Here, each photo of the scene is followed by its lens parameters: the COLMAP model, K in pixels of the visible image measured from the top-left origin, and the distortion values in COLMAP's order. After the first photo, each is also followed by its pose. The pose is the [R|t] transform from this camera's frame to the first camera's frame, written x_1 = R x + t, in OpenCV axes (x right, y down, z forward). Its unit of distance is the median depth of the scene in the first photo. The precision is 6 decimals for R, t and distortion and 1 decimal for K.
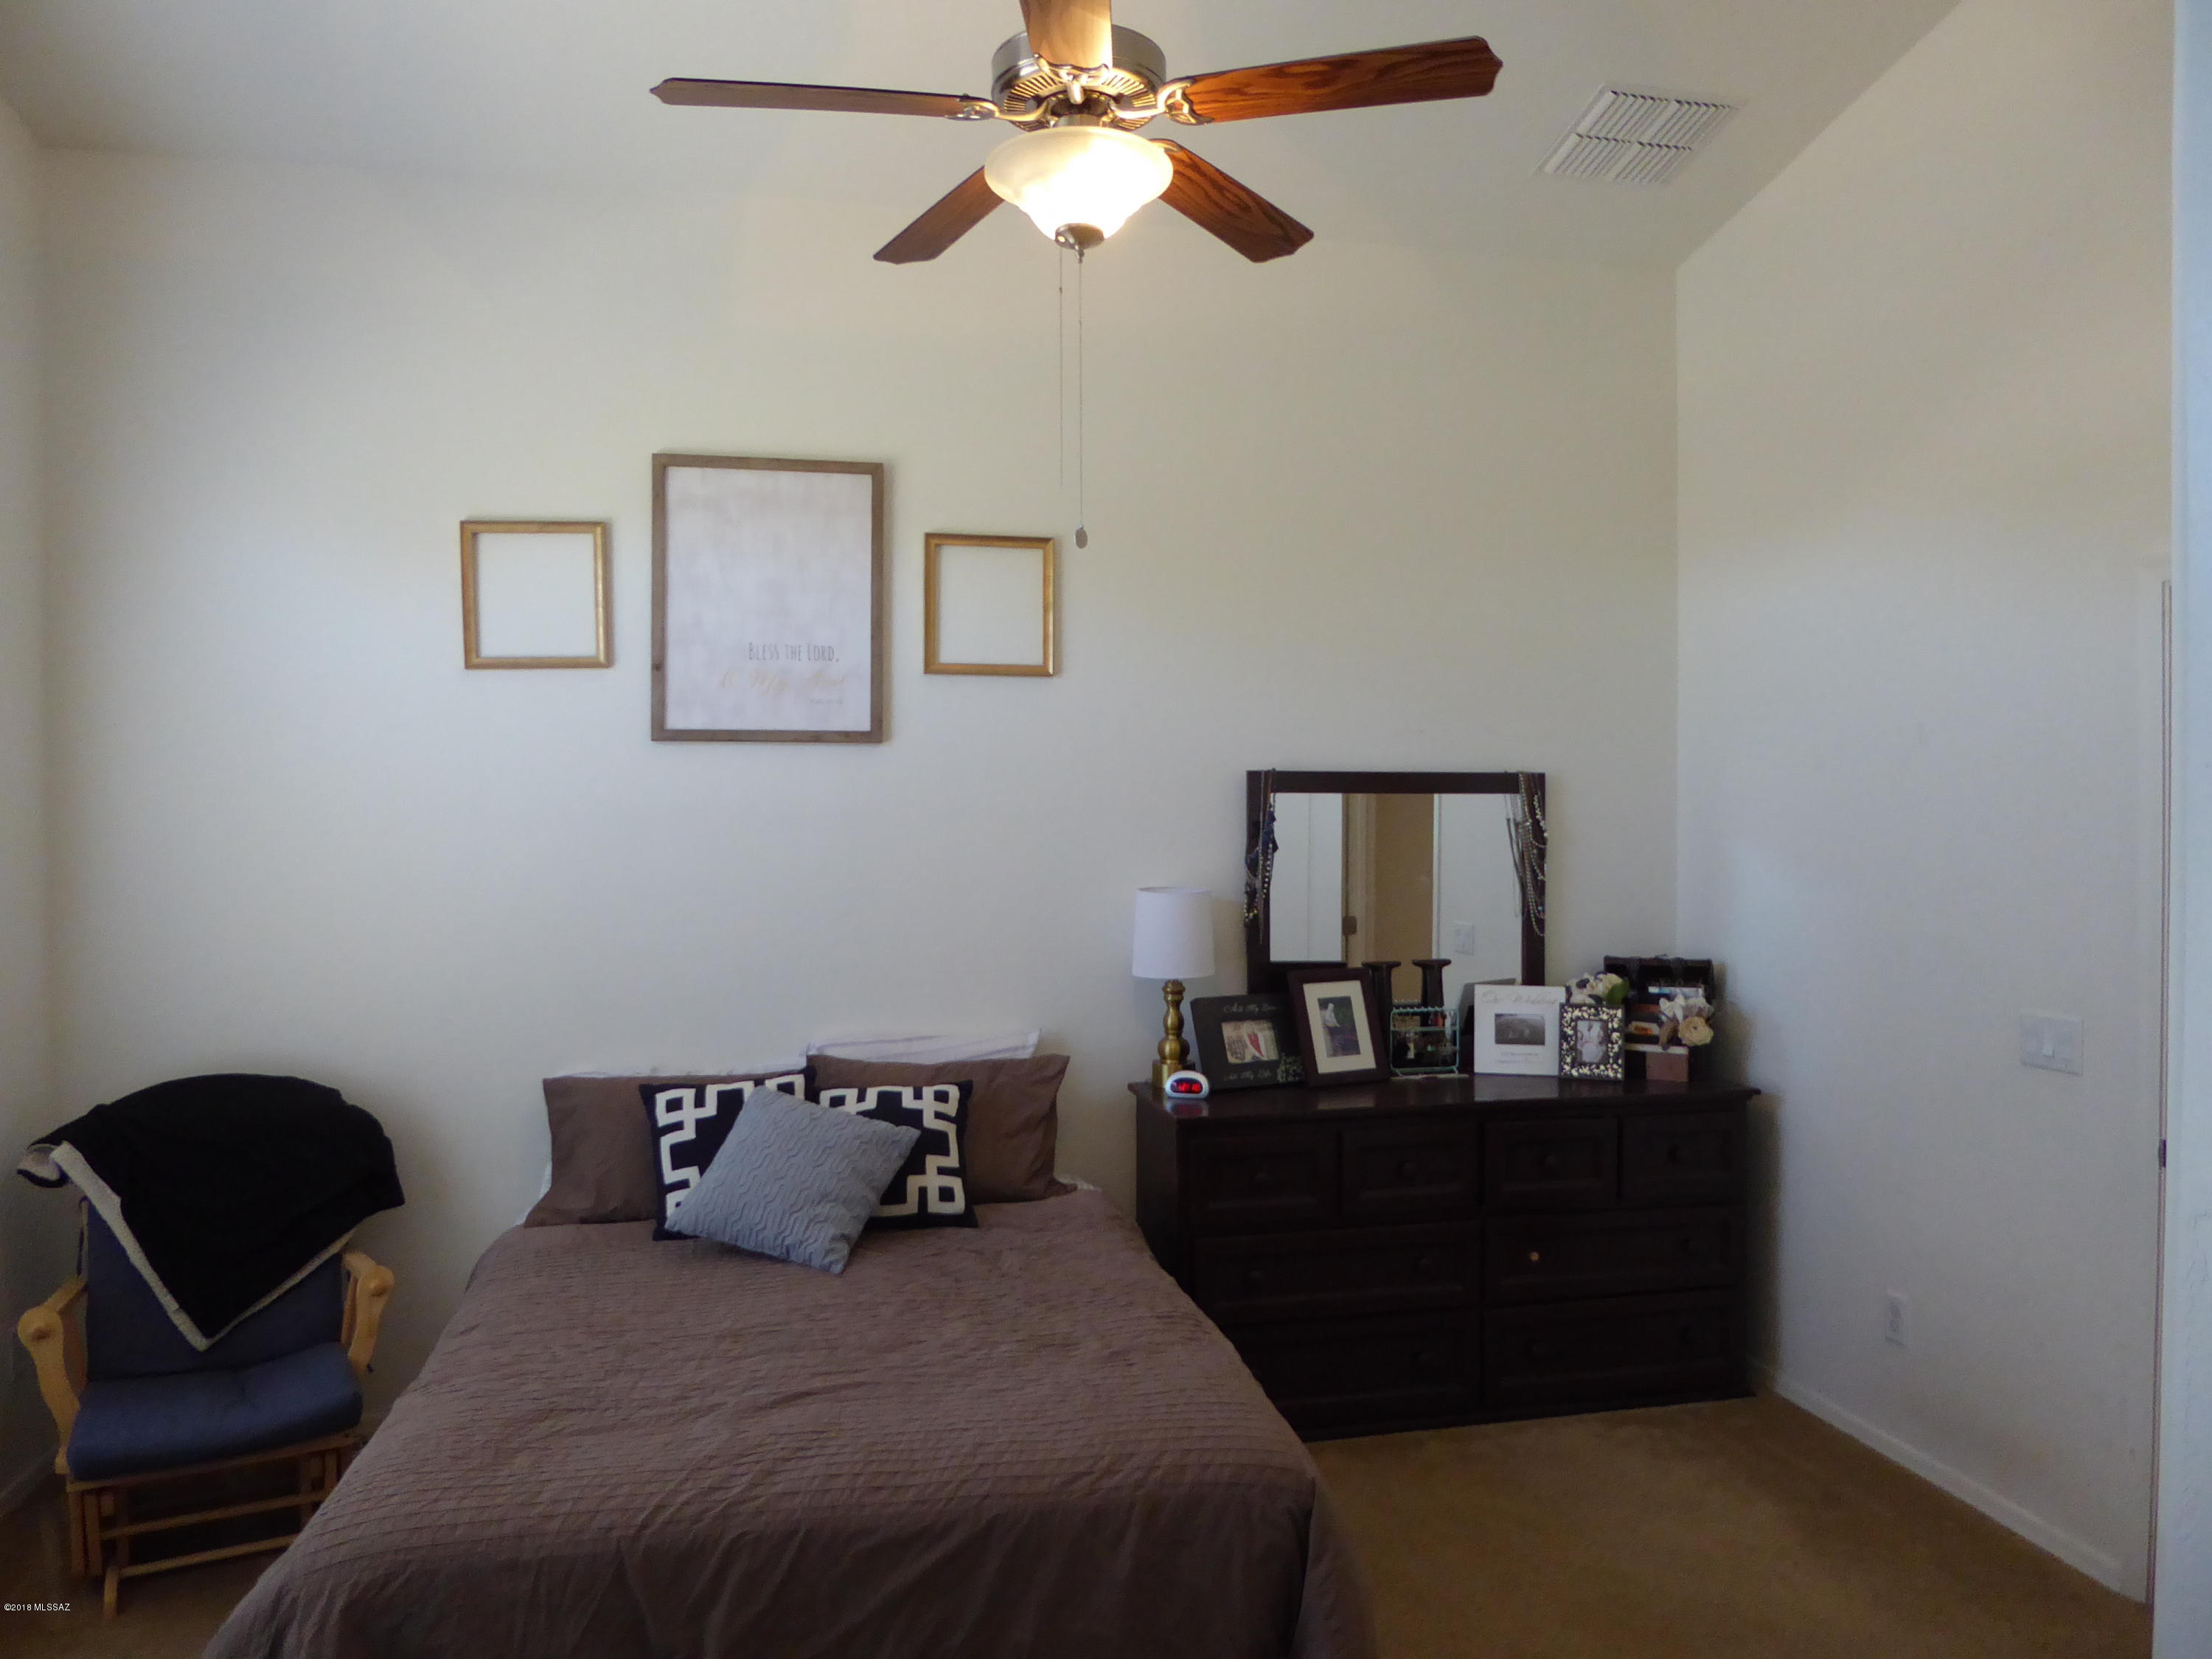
lens RADIAL K [[1544.2, 0, 1105.8], [0, 1544.2, 863.8], [0, 0, 1]] dist [-0.004846, -0.000346]
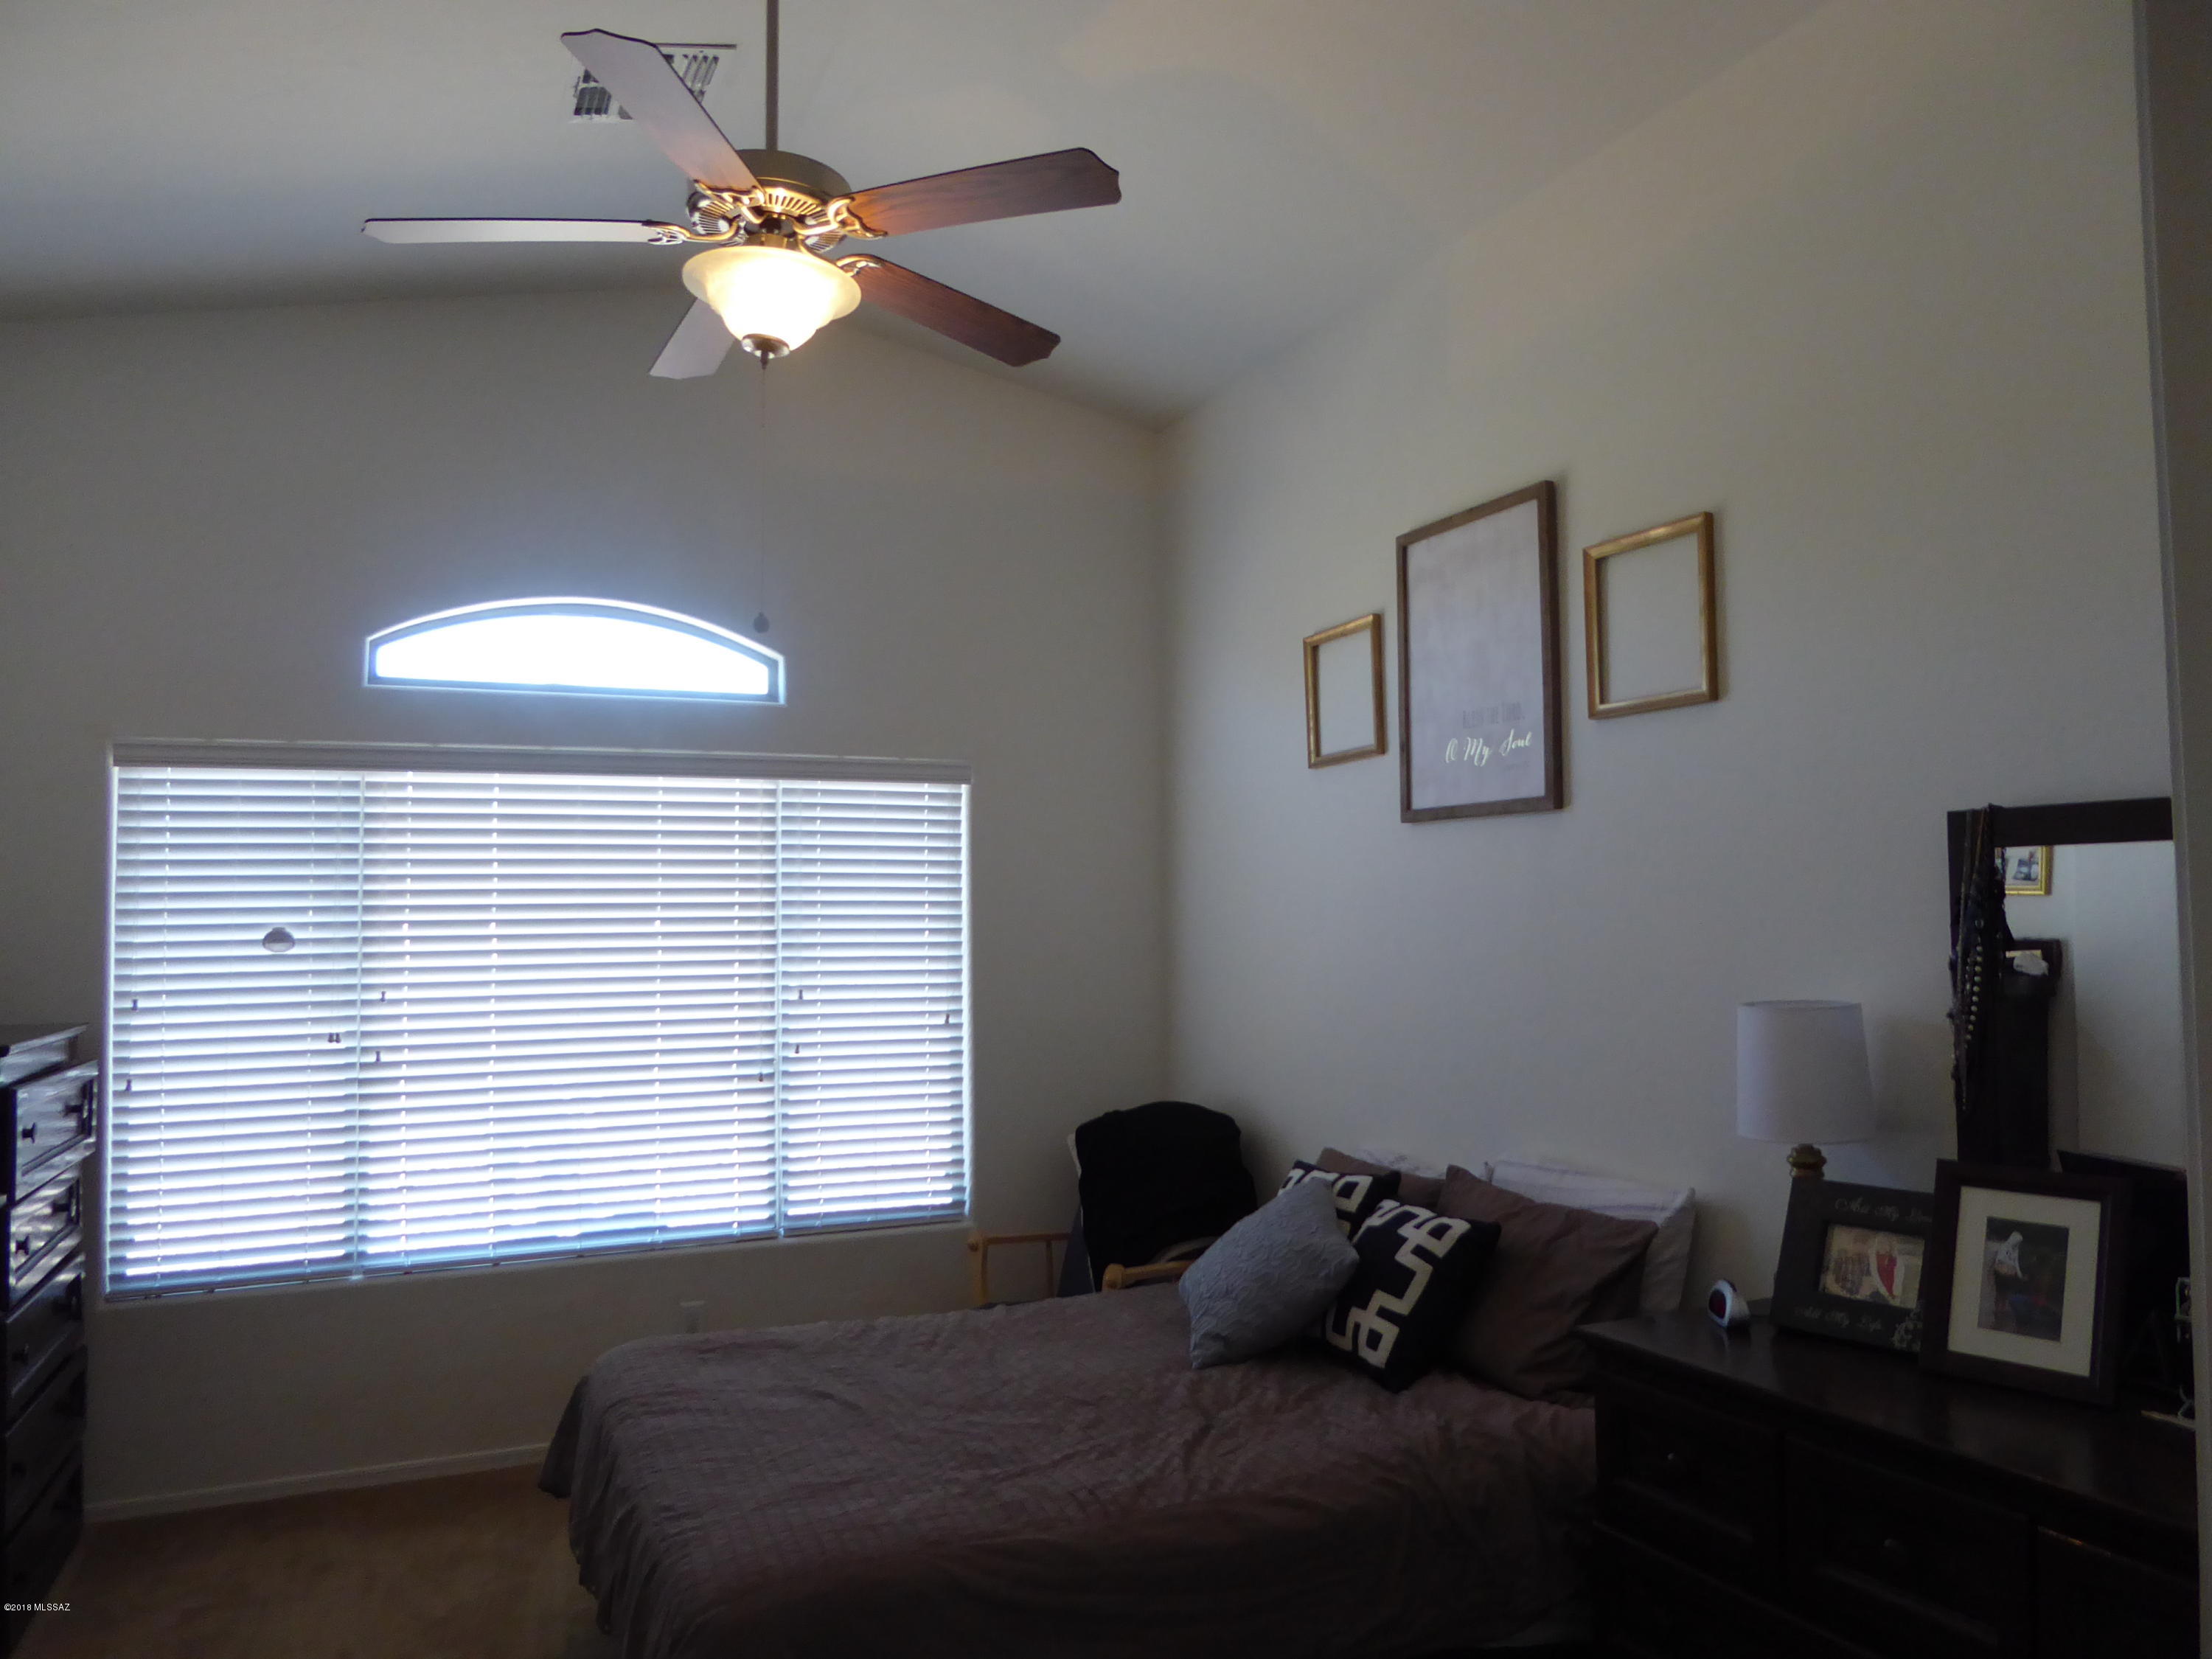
lens RADIAL K [[1577.4, 0, 1106.0], [0, 1577.4, 829.5], [0, 0, 1]] dist [-0.028206, 0.002352]
pose [[0.213085, -0.049945, -0.975756, 0.645390], [-0.023702, 0.998134, -0.056267, -0.013007], [0.976746, 0.035117, 0.211504, 0.590130]]
